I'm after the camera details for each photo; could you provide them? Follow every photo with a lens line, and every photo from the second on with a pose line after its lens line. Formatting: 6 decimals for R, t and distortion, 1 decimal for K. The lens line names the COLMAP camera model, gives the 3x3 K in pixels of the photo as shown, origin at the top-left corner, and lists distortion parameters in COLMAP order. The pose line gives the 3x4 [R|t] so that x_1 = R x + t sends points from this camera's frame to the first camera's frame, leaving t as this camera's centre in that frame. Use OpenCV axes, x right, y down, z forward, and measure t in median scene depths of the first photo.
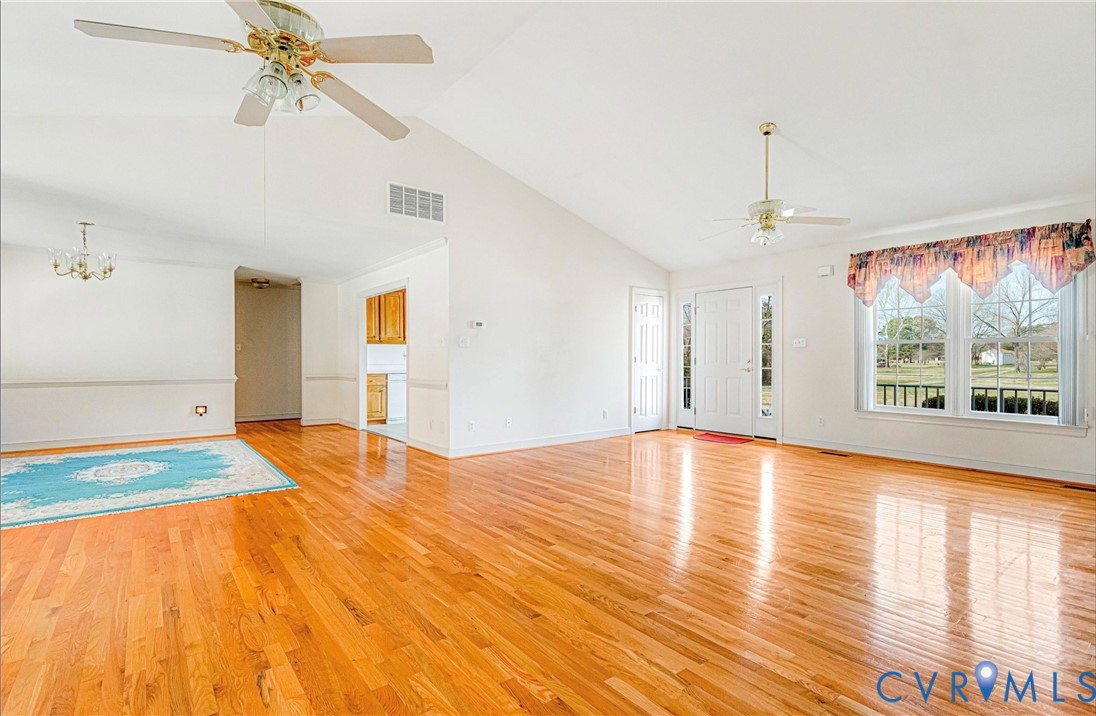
lens RADIAL K [[524.1, 0, 548.0], [0, 524.1, 358.0], [0, 0, 1]] dist [0.001860, -0.000008]
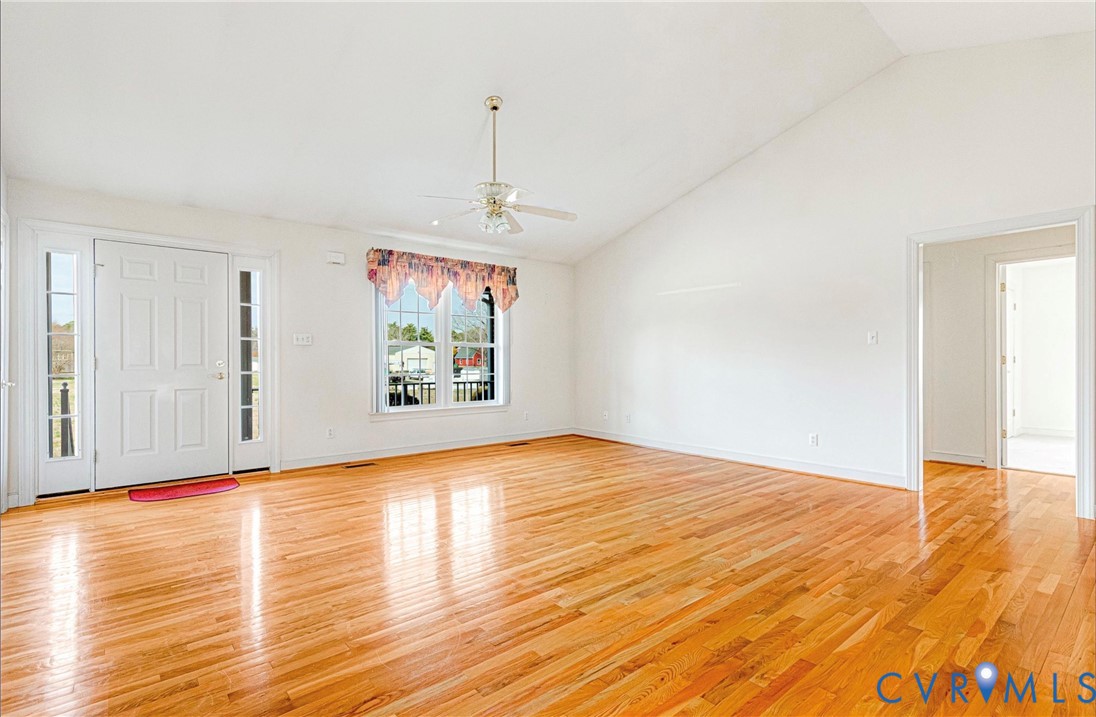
lens RADIAL K [[524.1, 0, 548.0], [0, 524.1, 358.5], [0, 0, 1]] dist [0.001860, -0.000008]
pose [[-0.047036, 0.003502, 0.998887, -0.416054], [-0.000904, 0.999993, -0.003548, 0.003031], [-0.998893, -0.001070, -0.047033, 0.822284]]
